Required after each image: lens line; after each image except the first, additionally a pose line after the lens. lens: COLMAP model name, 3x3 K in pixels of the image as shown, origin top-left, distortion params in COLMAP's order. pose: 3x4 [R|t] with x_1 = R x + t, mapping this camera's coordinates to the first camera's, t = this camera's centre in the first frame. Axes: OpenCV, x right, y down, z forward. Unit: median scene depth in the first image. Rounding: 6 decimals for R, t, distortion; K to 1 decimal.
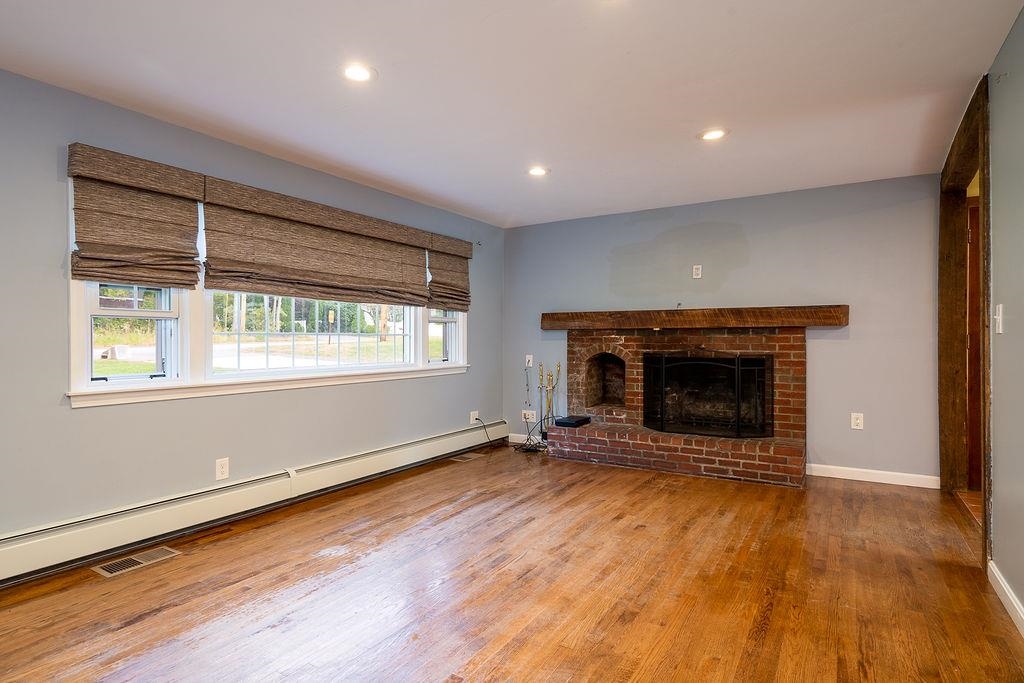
lens RADIAL K [[547.8, 0, 515.0], [0, 547.8, 338.6], [0, 0, 1]] dist [0.003549, 0.001832]
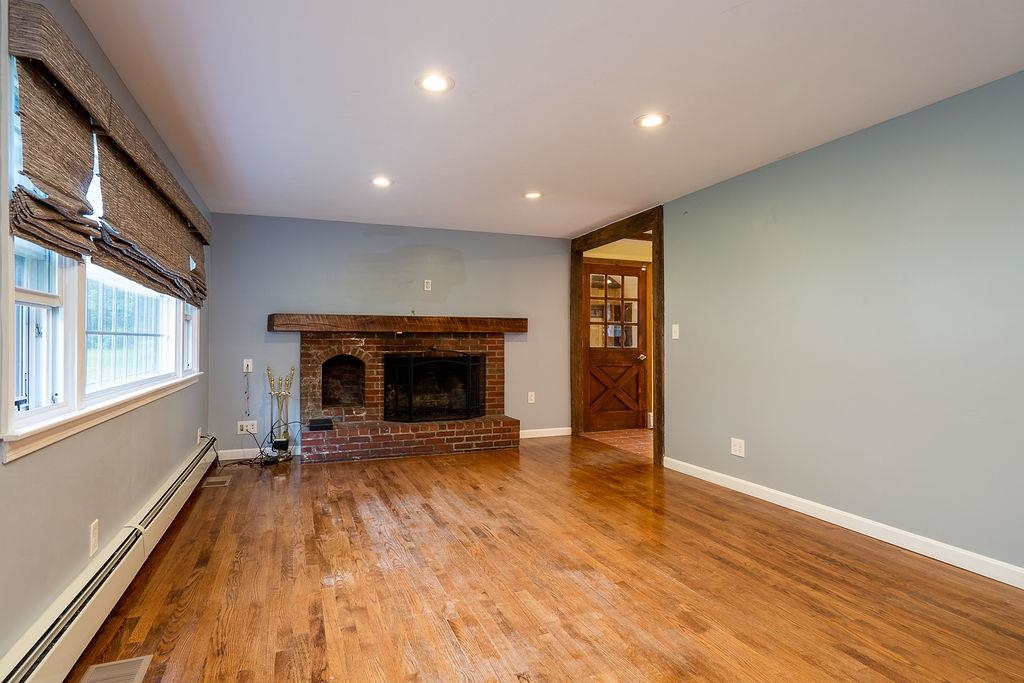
lens RADIAL K [[547.8, 0, 512.3], [0, 547.8, 333.9], [0, 0, 1]] dist [0.003549, 0.001832]
pose [[0.604606, 0.012647, 0.796424, -0.649189], [-0.002490, 0.999899, -0.013988, 0.000207], [-0.796521, 0.006474, 0.604577, 0.168513]]
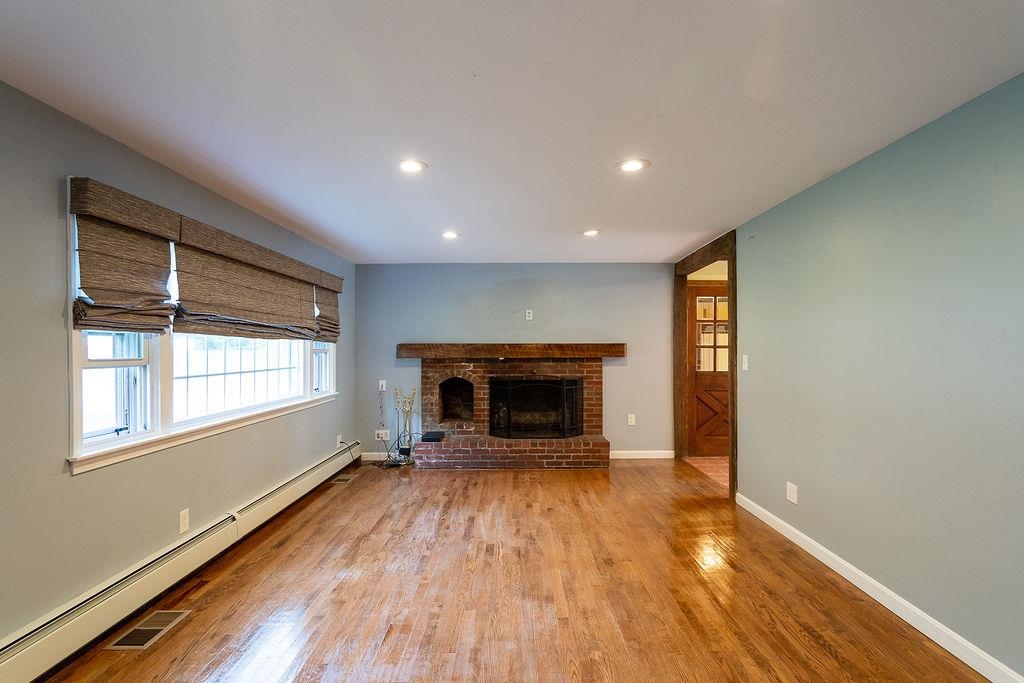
lens RADIAL K [[515.8, 0, 522.0], [0, 515.8, 348.2], [0, 0, 1]] dist [0.004702, -0.001214]
pose [[0.849117, 0.000381, 0.528204, -0.435654], [-0.000248, 1.000000, -0.000322, -0.053404], [-0.528204, 0.000143, 0.849117, -0.061383]]
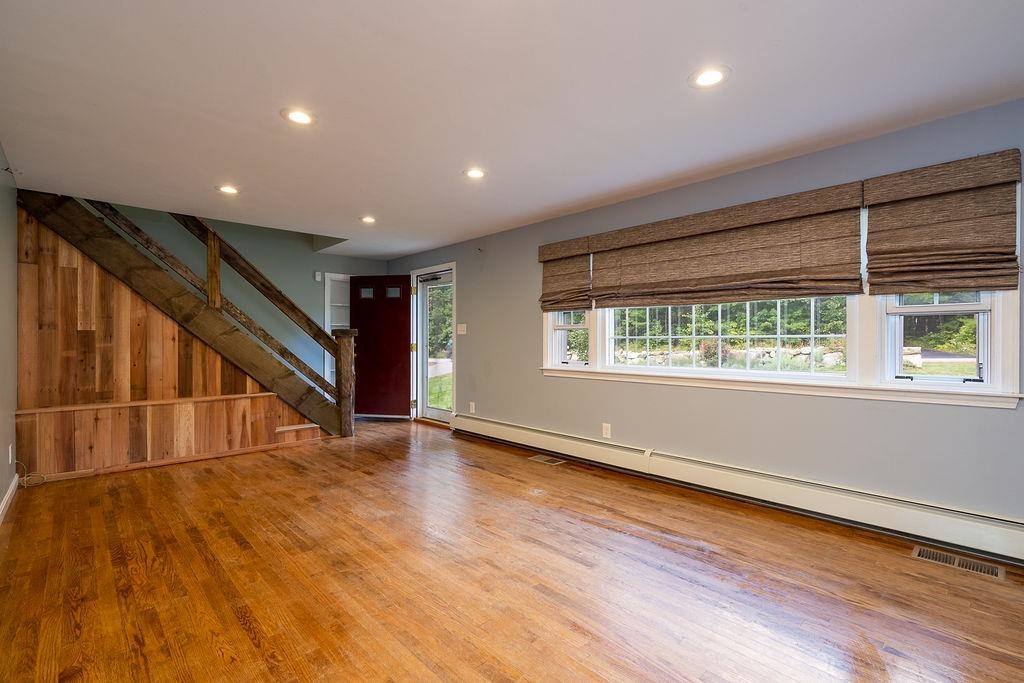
lens RADIAL K [[470.9, 0, 512.4], [0, 470.9, 345.9], [0, 0, 1]] dist [-0.008737, 0.001891]
pose [[-0.270656, 0.010138, -0.962623, 0.631714], [0.000419, 0.999946, 0.010413, -0.001304], [0.962676, 0.002415, -0.270645, 0.939012]]
